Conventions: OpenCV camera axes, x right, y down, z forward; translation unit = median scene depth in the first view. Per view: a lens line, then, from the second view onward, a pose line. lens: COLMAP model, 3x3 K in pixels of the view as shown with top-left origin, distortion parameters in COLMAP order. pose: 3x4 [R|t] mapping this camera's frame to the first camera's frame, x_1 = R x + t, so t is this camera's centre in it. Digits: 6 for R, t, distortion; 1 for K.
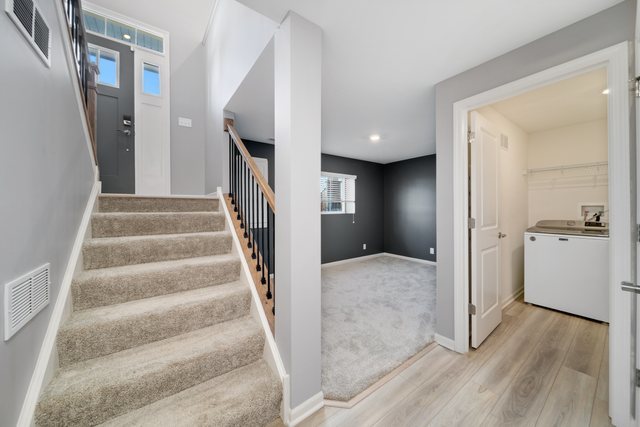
lens RADIAL K [[225.9, 0, 320.6], [0, 225.9, 211.1], [0, 0, 1]] dist [0.000581, 0.000226]
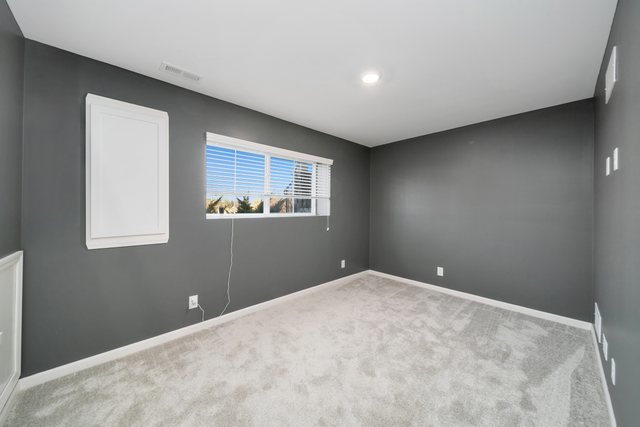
lens RADIAL K [[225.9, 0, 319.4], [0, 225.9, 207.8], [0, 0, 1]] dist [0.000581, 0.000226]
pose [[0.993388, 0.012813, 0.114090, 0.044500], [-0.011481, 0.999858, -0.012328, -0.006088], [-0.114232, 0.010937, 0.993394, 0.350775]]
